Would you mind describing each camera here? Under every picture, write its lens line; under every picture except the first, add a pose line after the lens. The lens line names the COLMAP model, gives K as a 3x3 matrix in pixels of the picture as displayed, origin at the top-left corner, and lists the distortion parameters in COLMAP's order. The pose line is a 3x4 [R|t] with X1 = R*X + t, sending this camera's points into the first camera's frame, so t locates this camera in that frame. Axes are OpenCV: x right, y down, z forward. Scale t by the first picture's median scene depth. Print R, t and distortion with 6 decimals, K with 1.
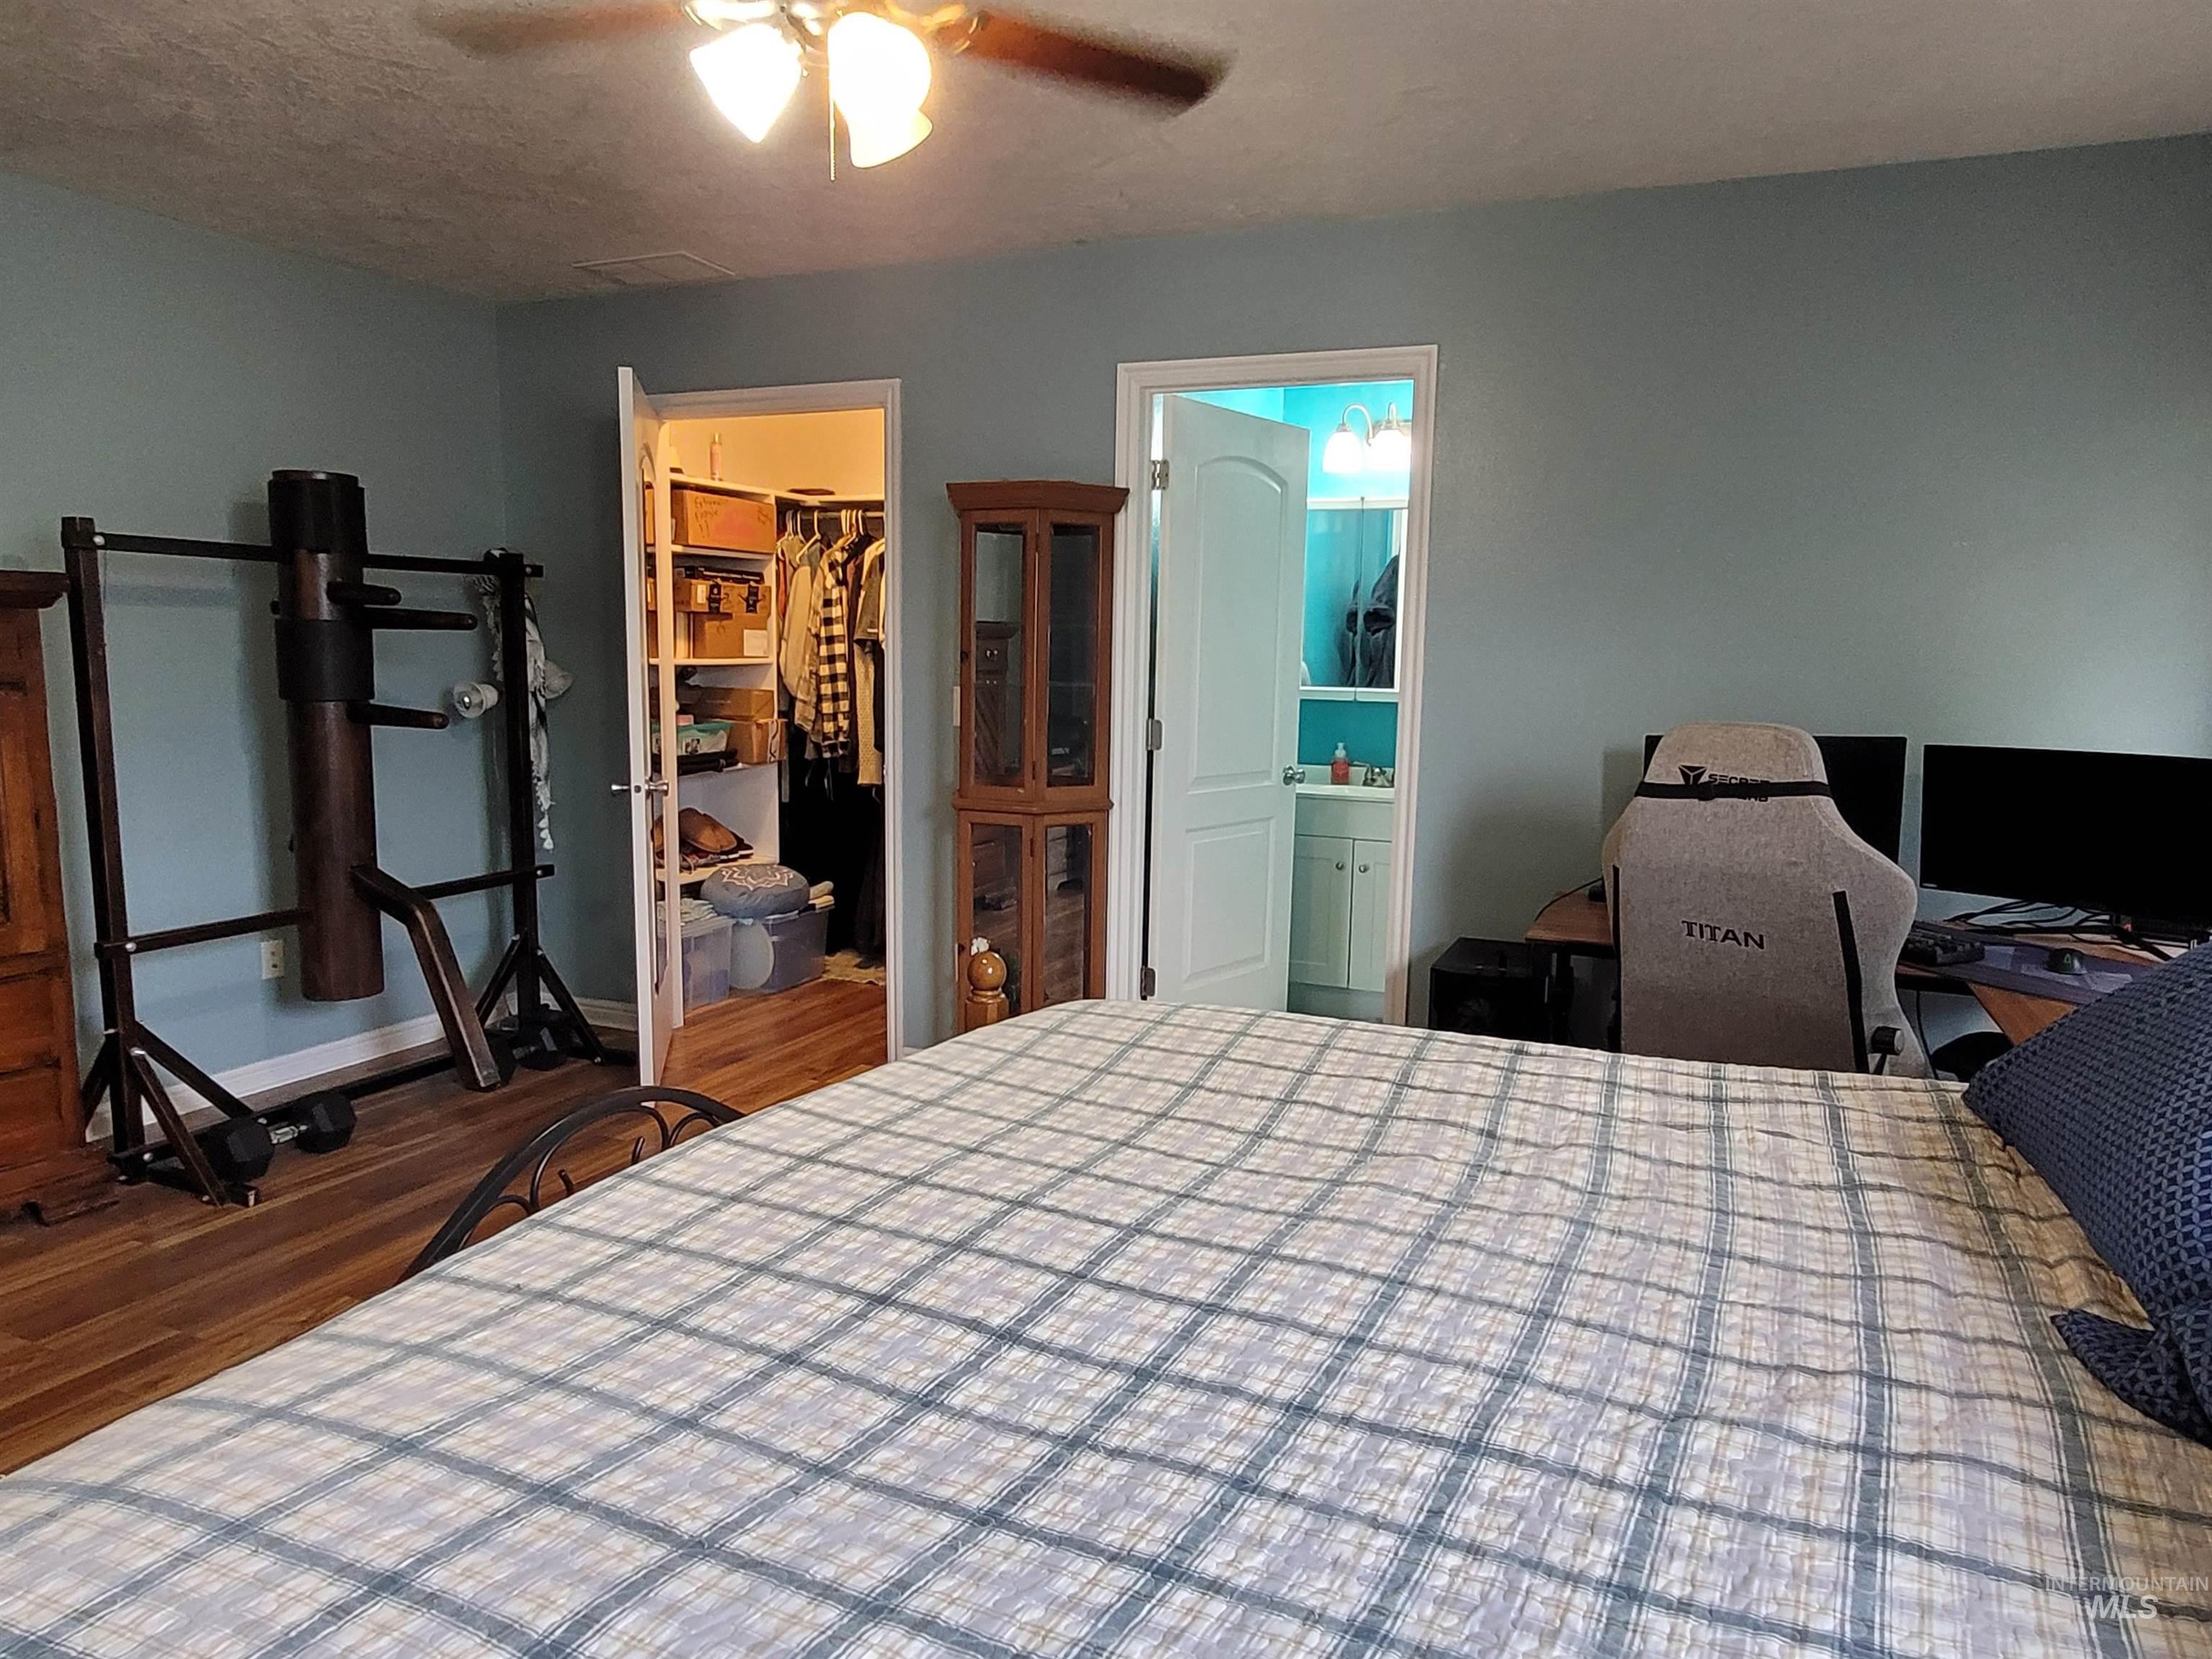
lens RADIAL K [[1454.7, 0, 1106.0], [0, 1454.7, 829.5], [0, 0, 1]] dist [0.004096, 0.002704]
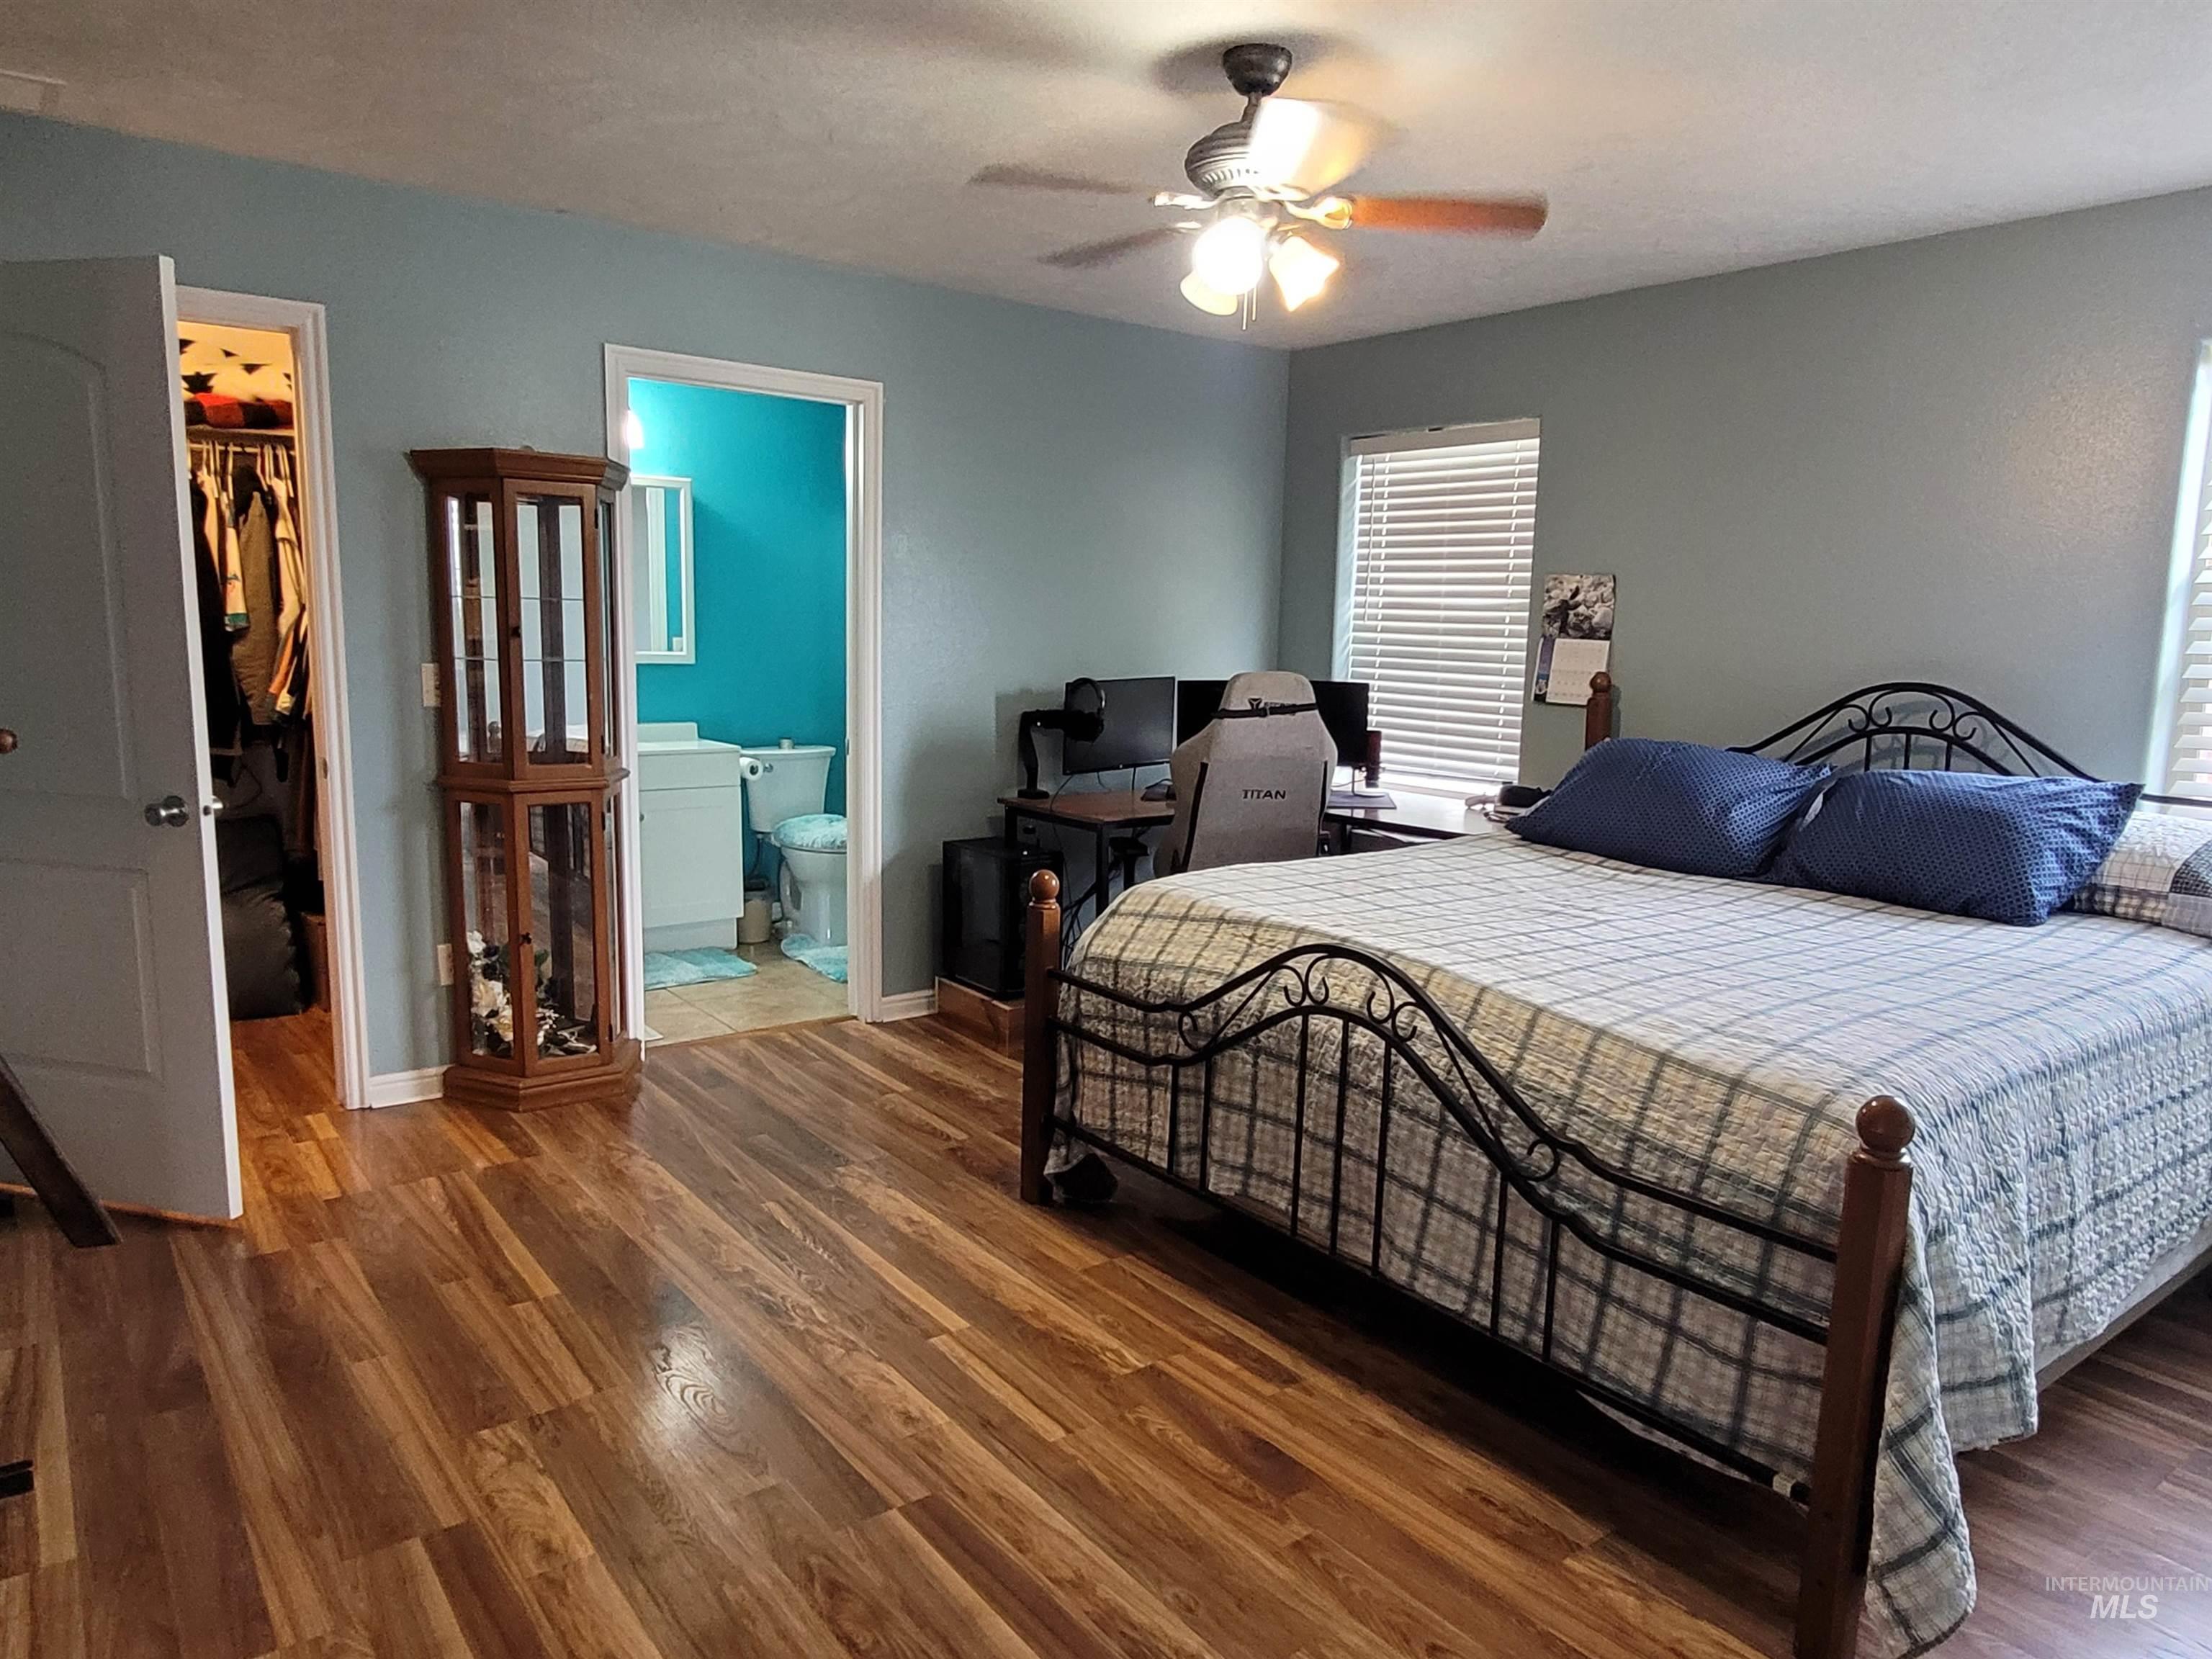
lens RADIAL K [[1454.7, 0, 1106.0], [0, 1454.7, 829.5], [0, 0, 1]] dist [0.004096, 0.002704]
pose [[0.467766, -0.128696, 0.874432, -1.220380], [0.097328, 0.990826, 0.093762, -0.068927], [-0.878477, 0.041248, 0.476001, 0.338513]]
